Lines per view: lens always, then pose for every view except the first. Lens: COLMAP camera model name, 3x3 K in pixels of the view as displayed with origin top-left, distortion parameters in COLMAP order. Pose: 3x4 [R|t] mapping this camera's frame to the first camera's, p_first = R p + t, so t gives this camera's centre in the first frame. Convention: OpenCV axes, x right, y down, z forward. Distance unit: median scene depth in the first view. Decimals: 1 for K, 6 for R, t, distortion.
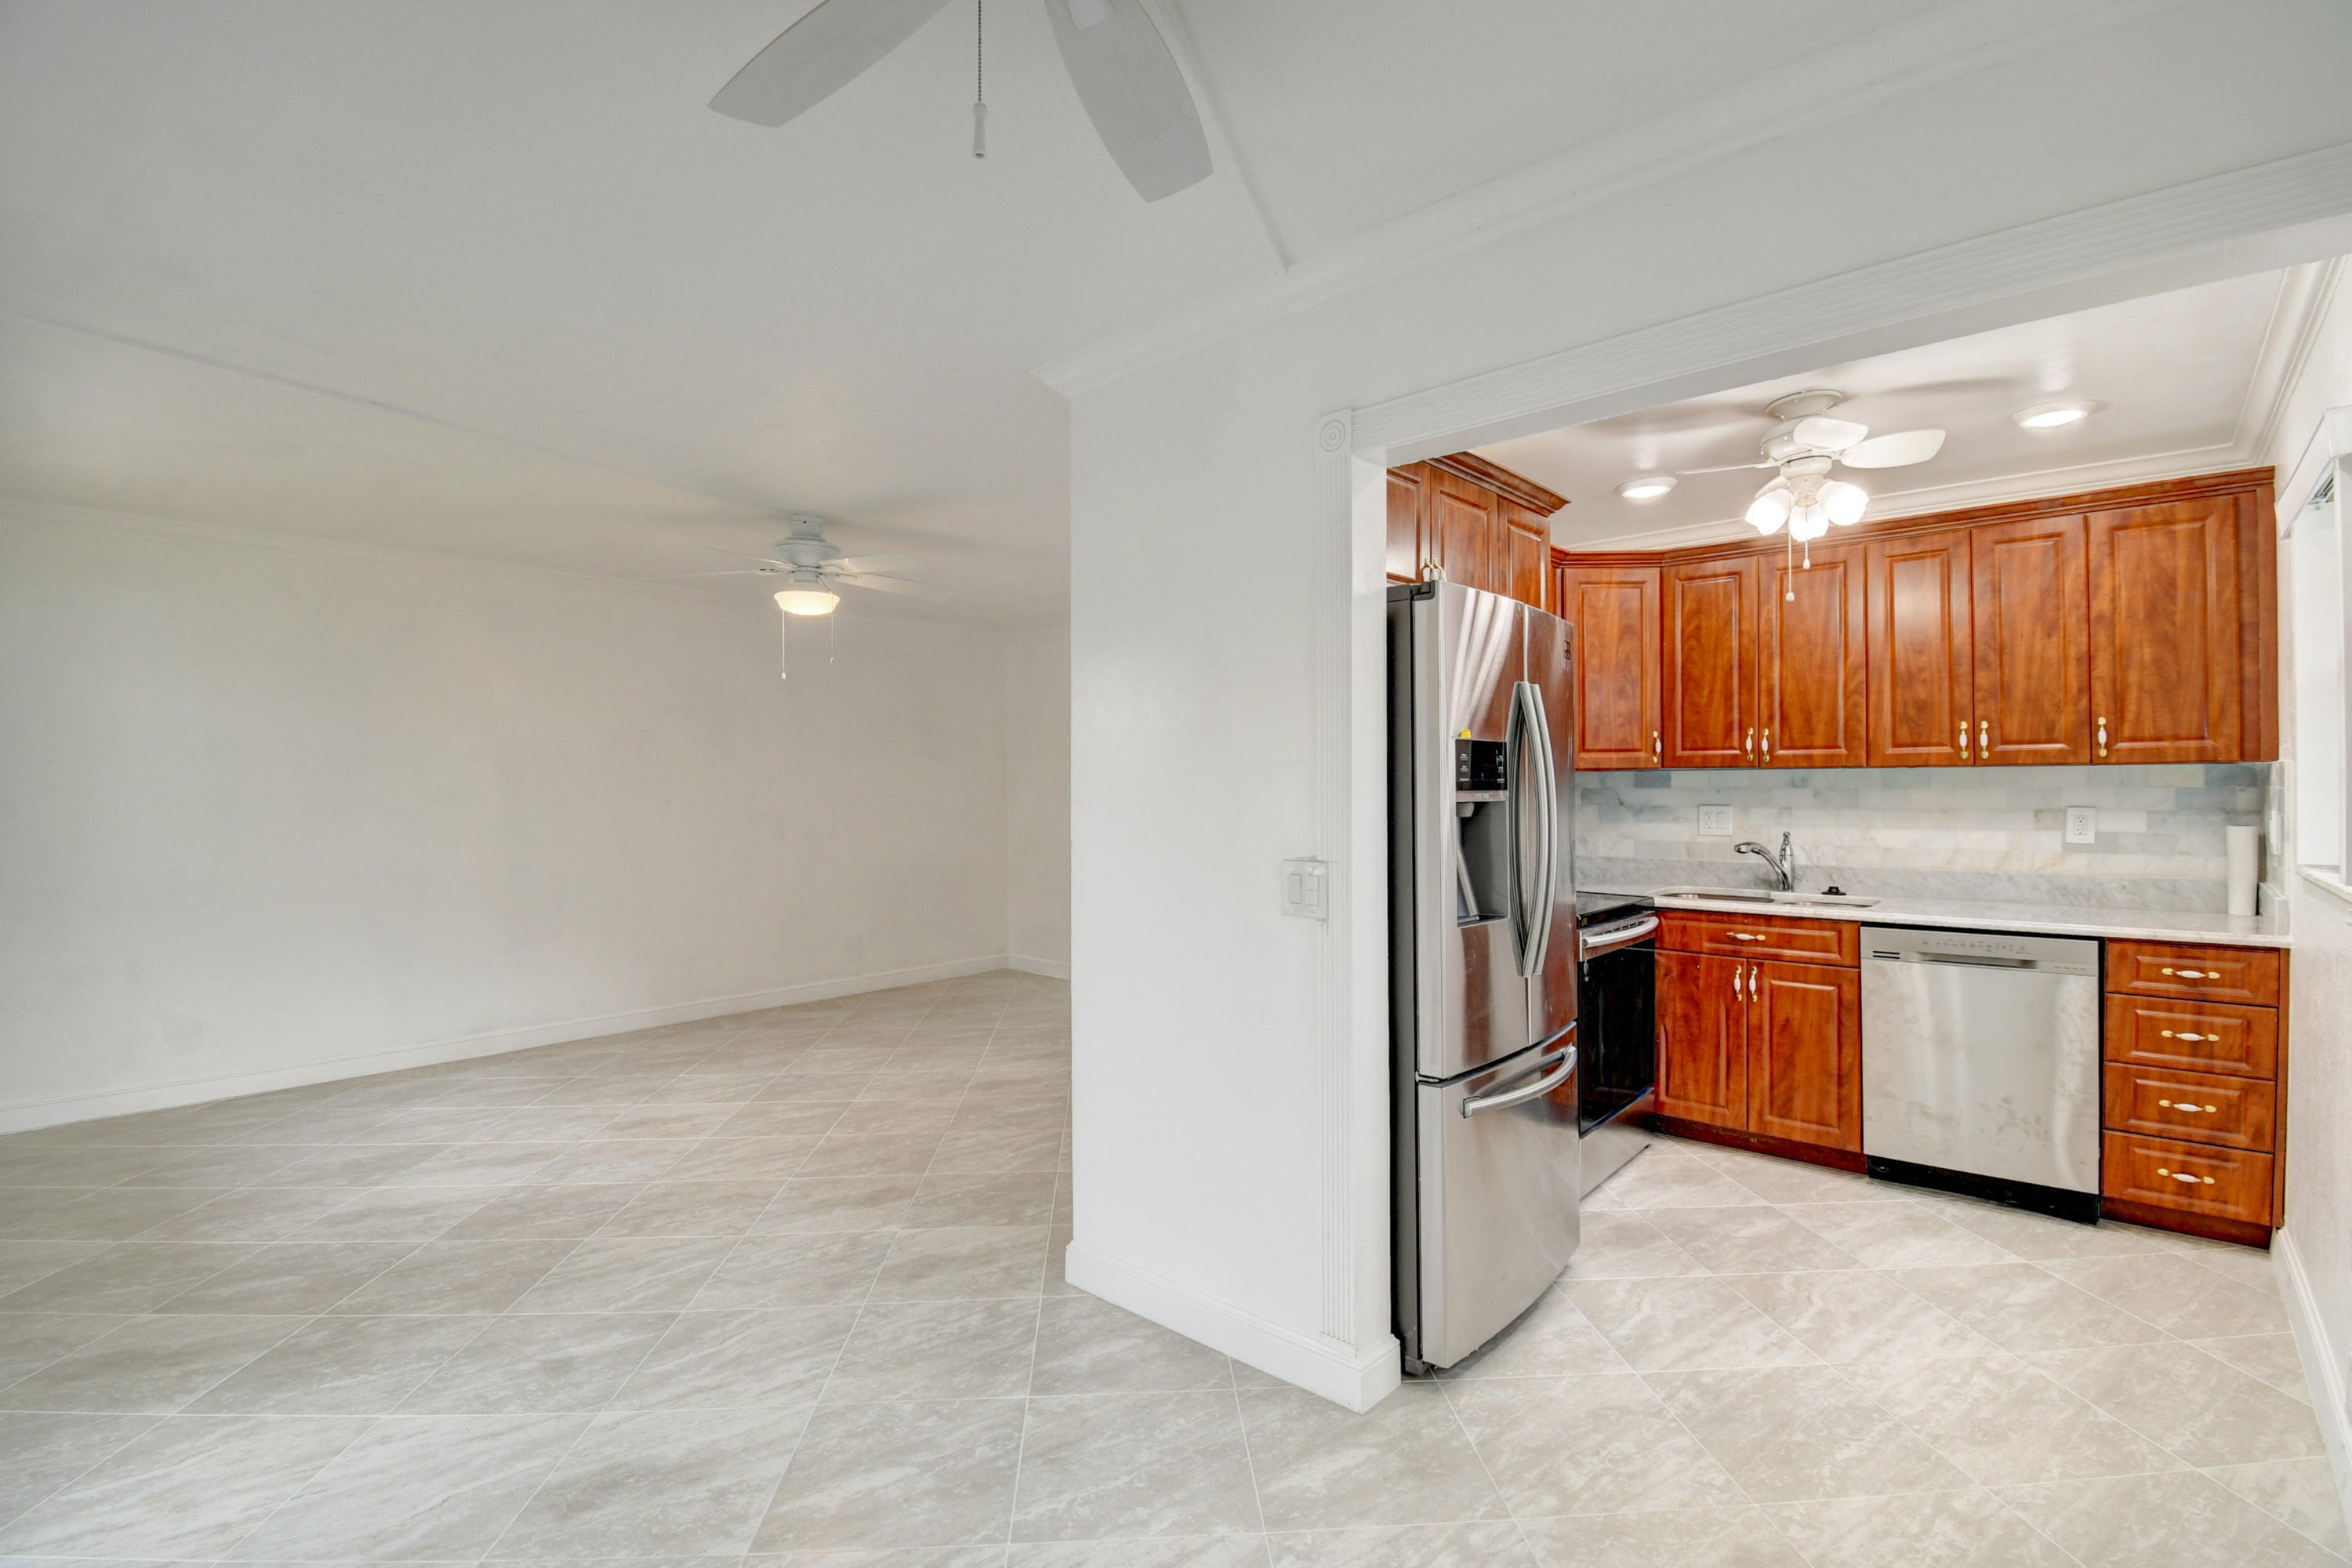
lens RADIAL K [[1047.2, 0, 1176.2], [0, 1047.2, 766.2], [0, 0, 1]] dist [0.008472, -0.019061]
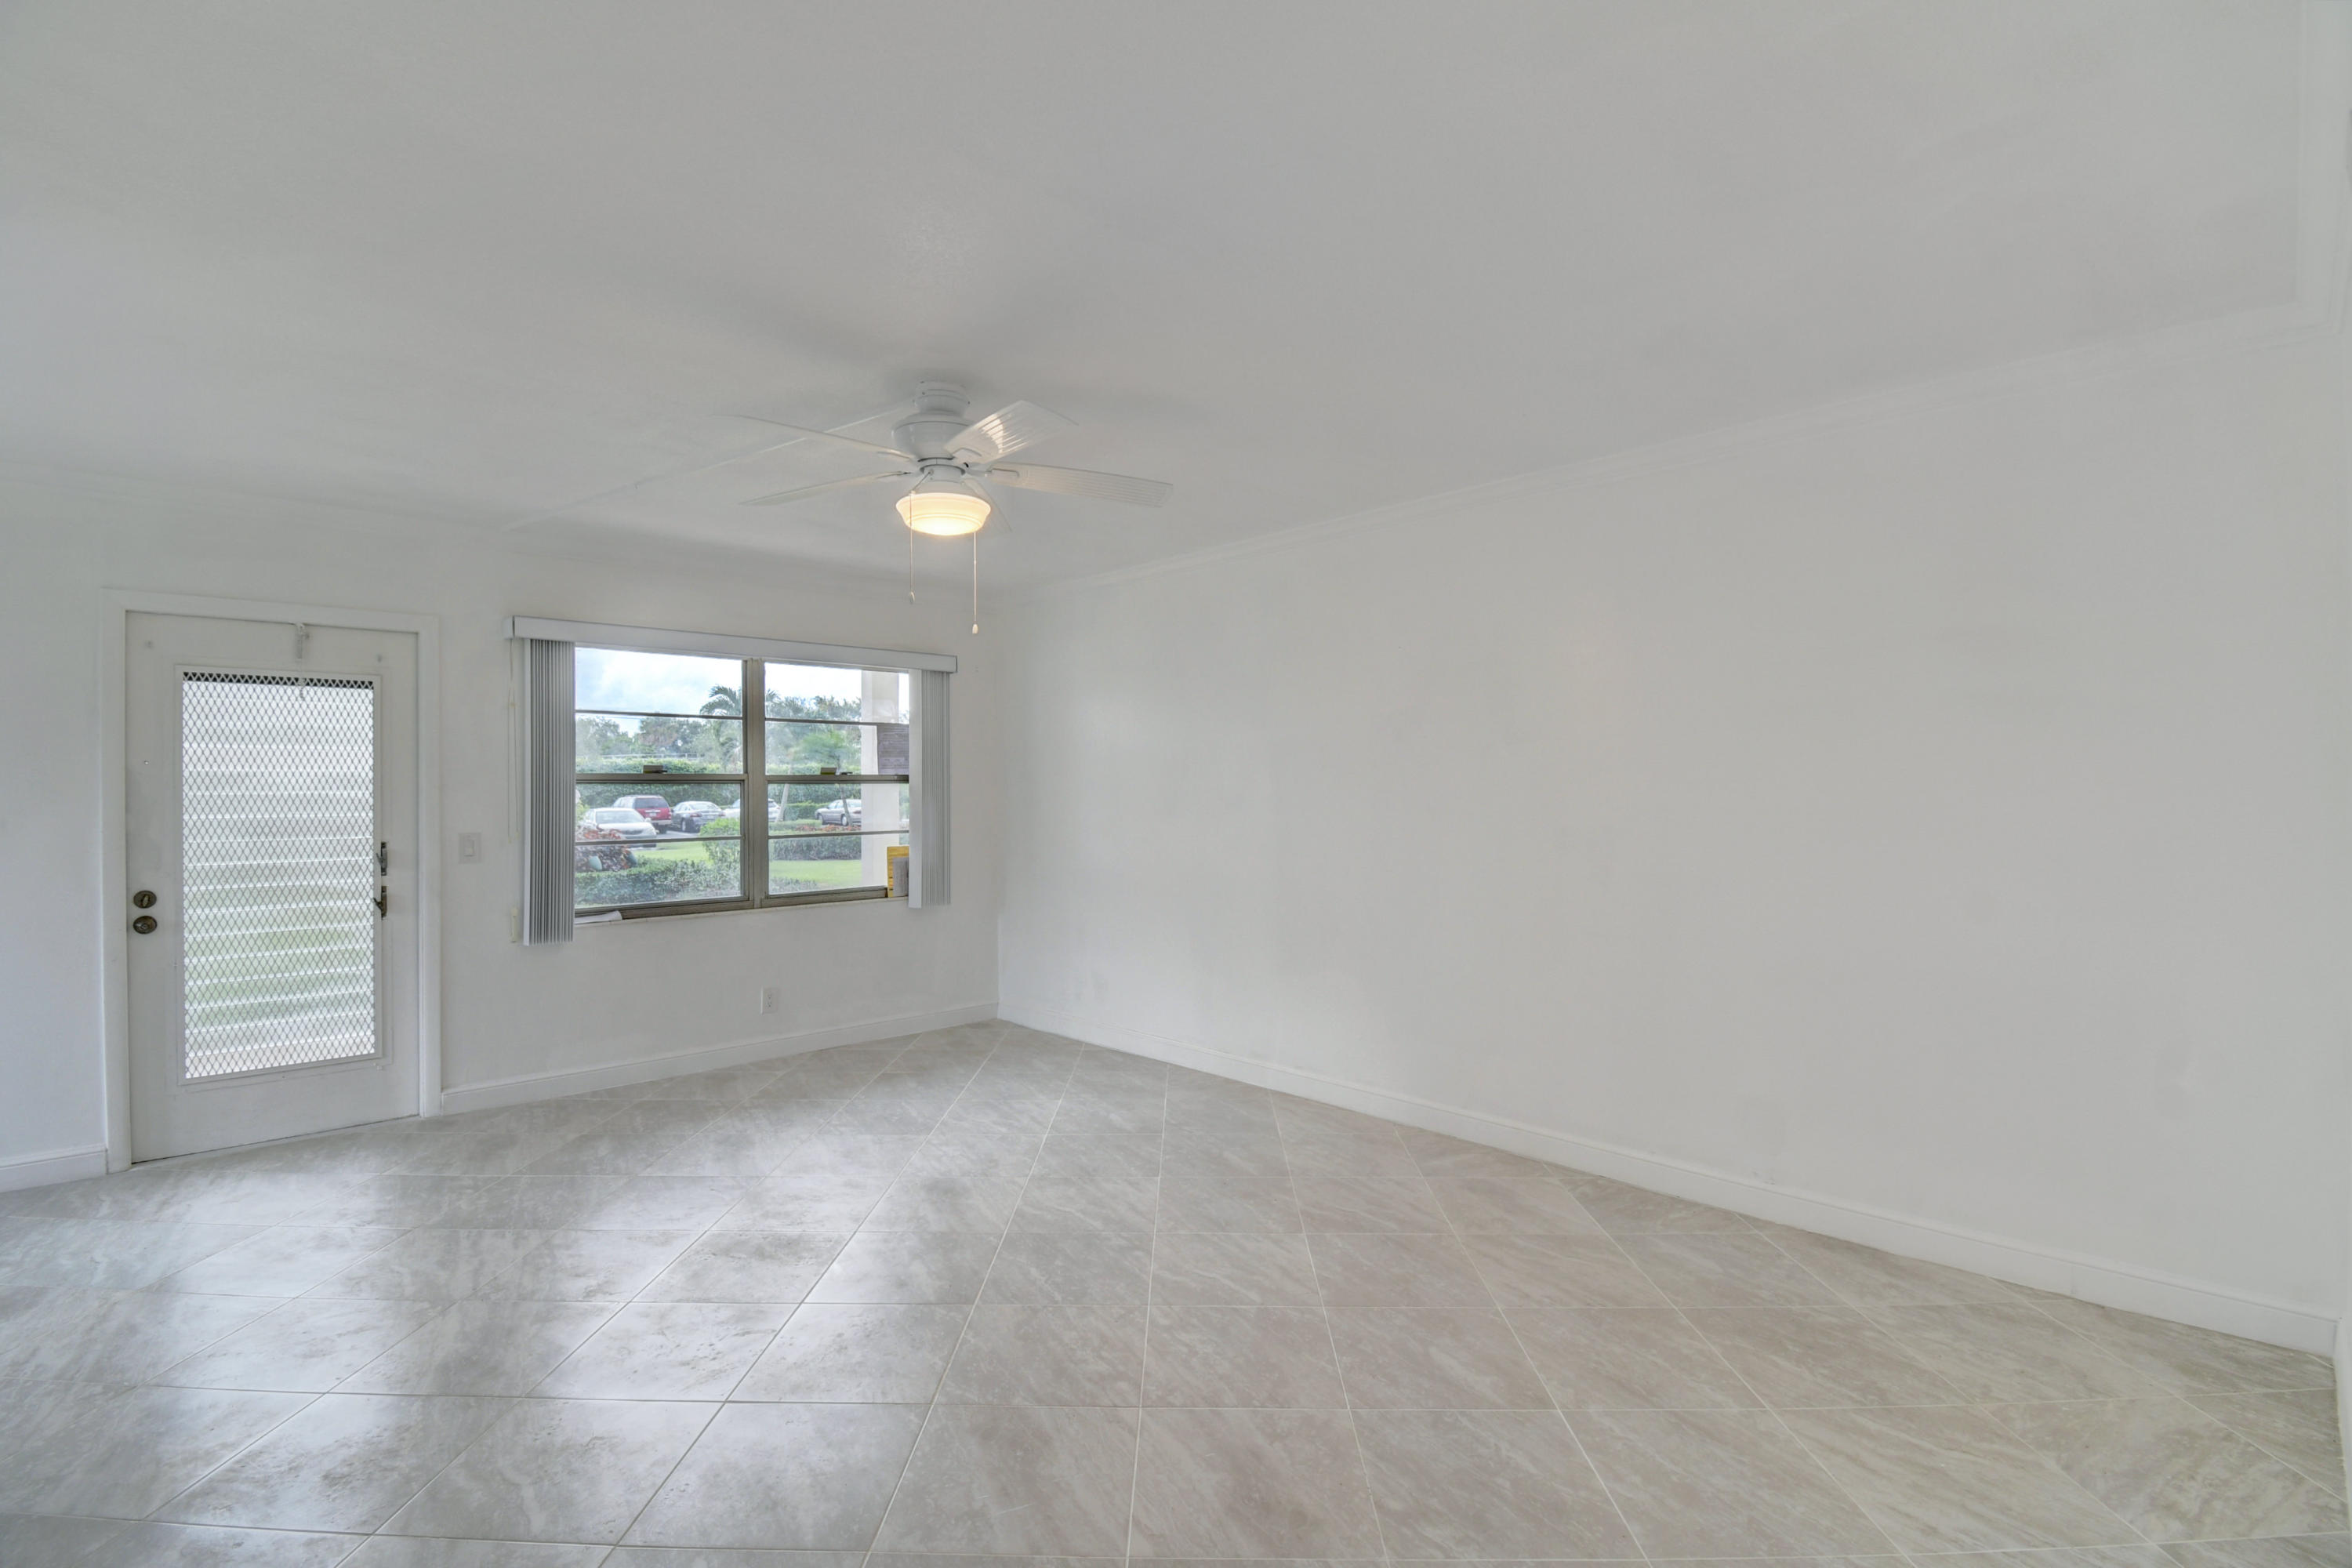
lens RADIAL K [[1061.0, 0, 1176.0], [0, 1061.0, 784.0], [0, 0, 1]] dist [0.010228, -0.021106]
pose [[-0.070373, -0.000958, -0.997520, 0.390462], [0.023214, 0.999727, -0.002598, 0.025038], [0.997251, -0.023339, -0.070332, 1.499548]]
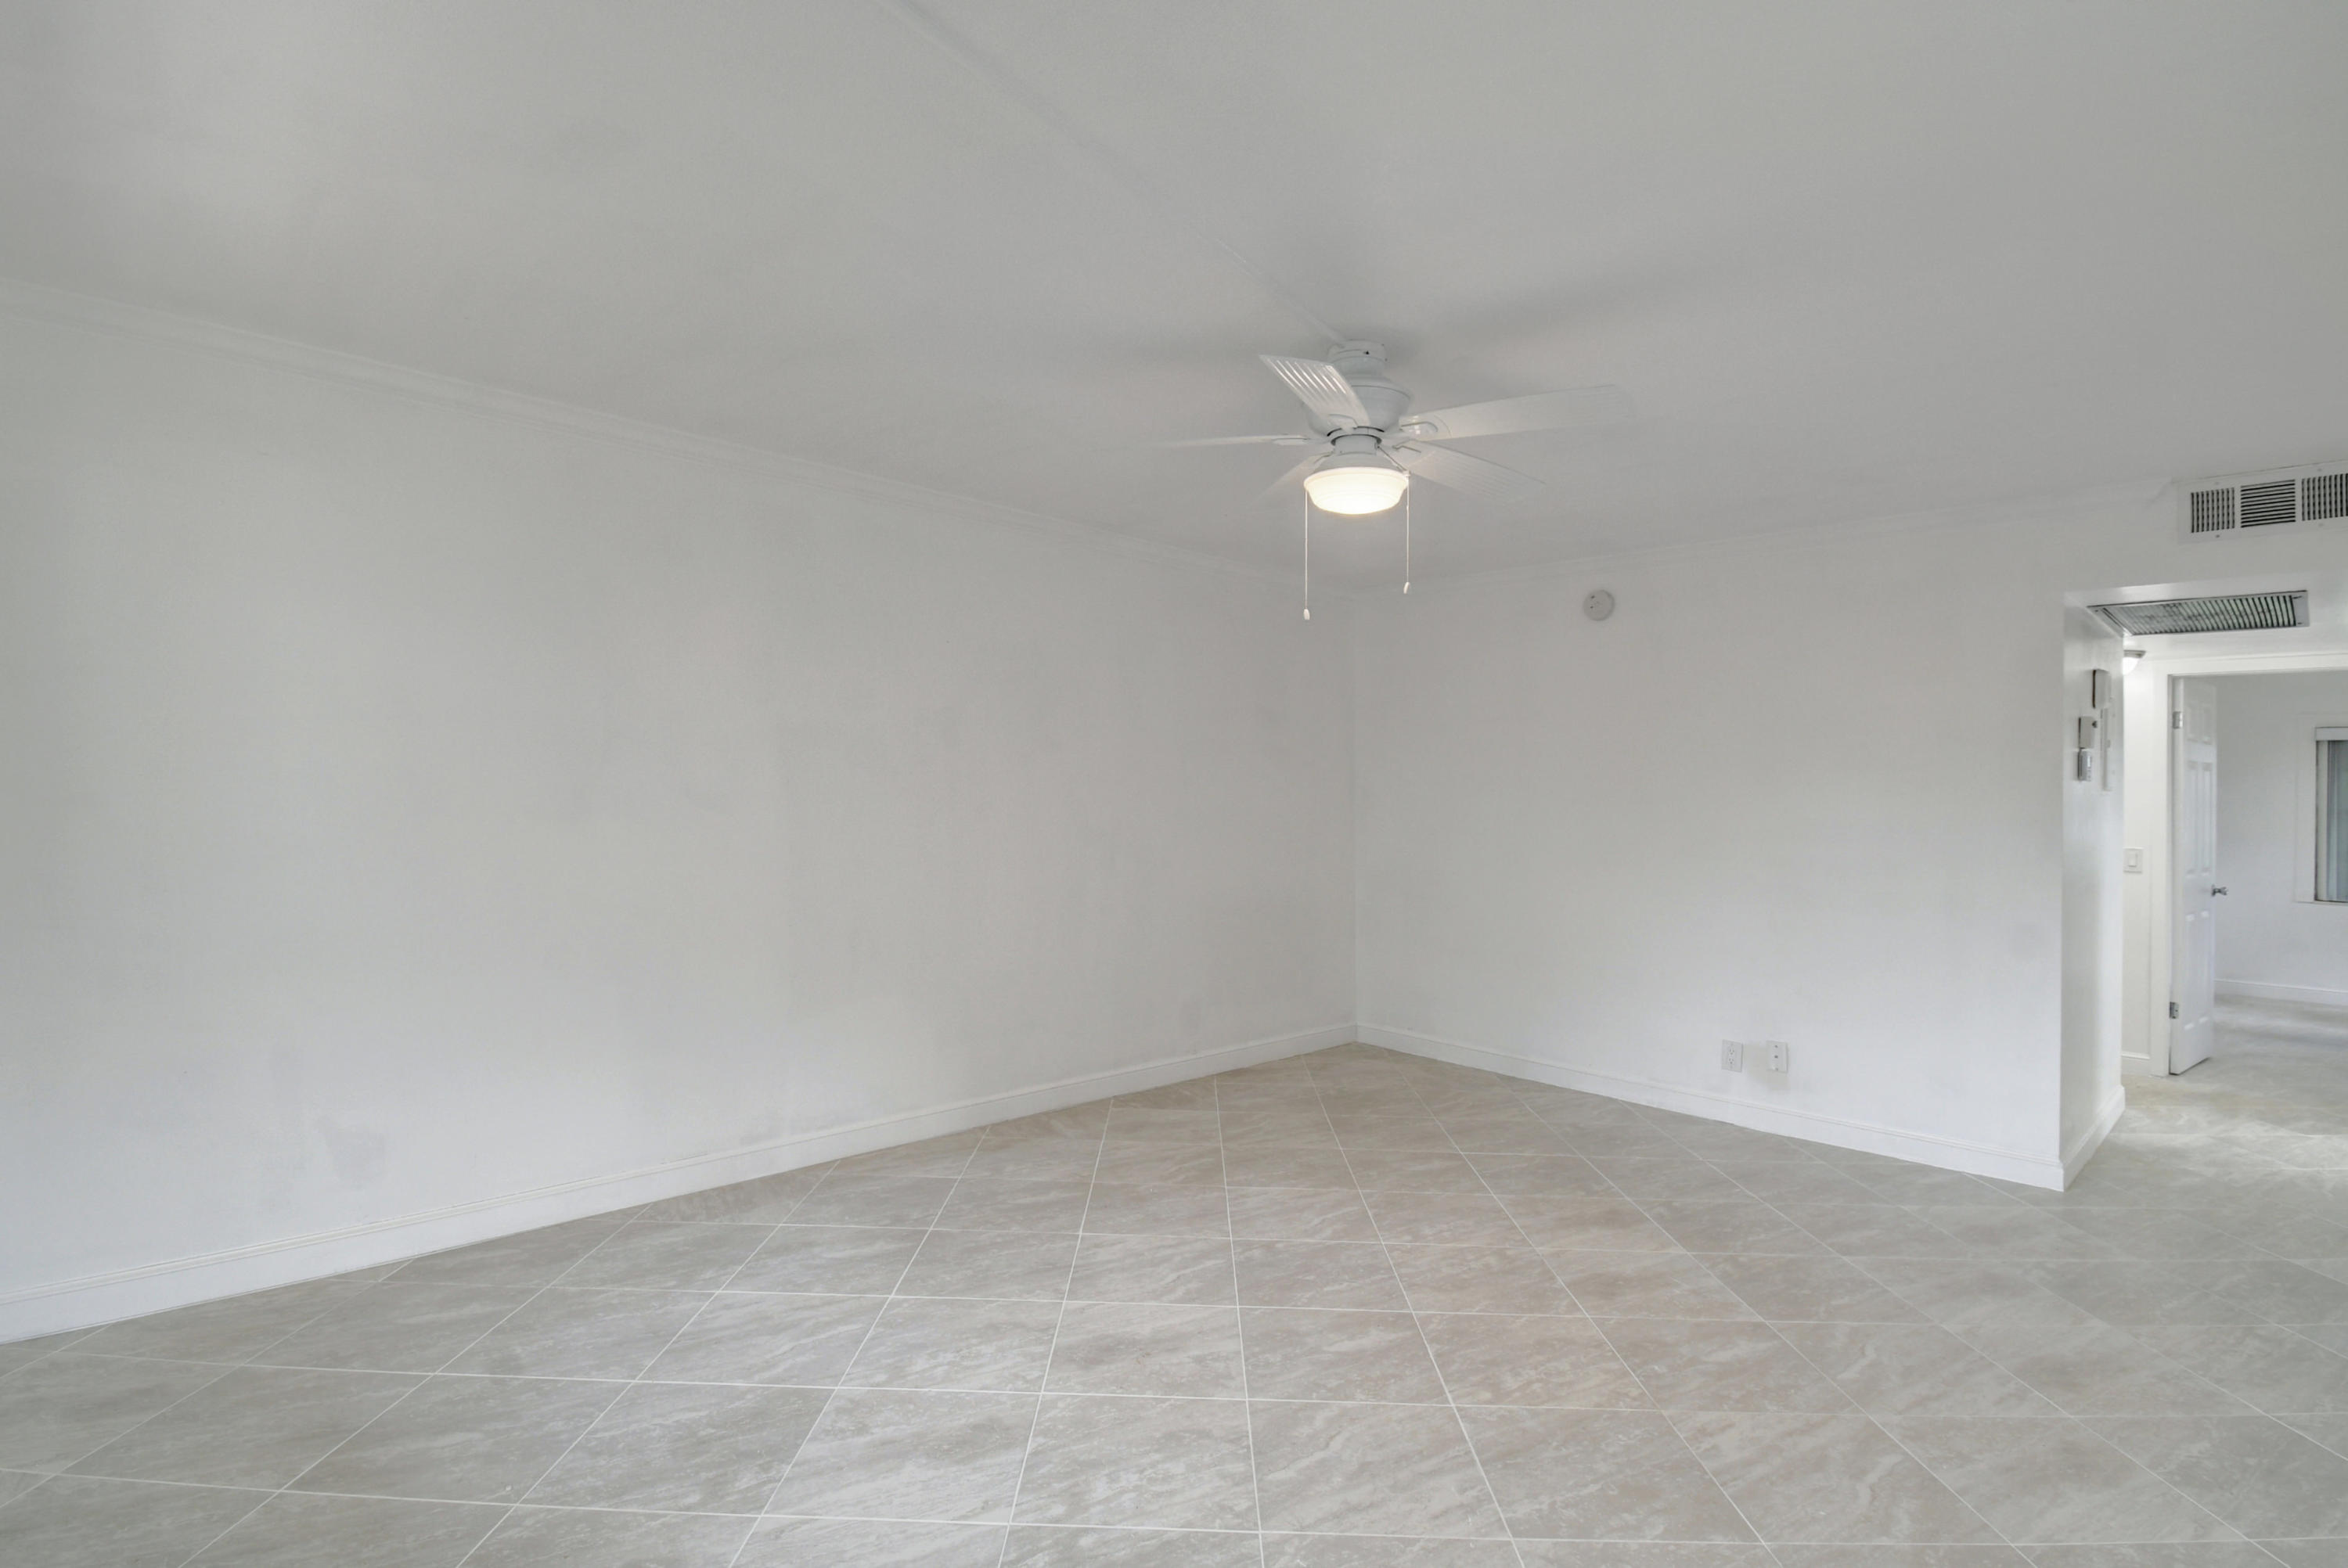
lens RADIAL K [[1118.3, 0, 1175.3], [0, 1118.3, 835.9], [0, 0, 1]] dist [0.014082, -0.026878]
pose [[0.996887, 0.028335, -0.073582, -0.518549], [-0.024280, 0.998168, 0.055422, 0.012244], [0.075018, -0.053463, 0.995748, 0.455386]]
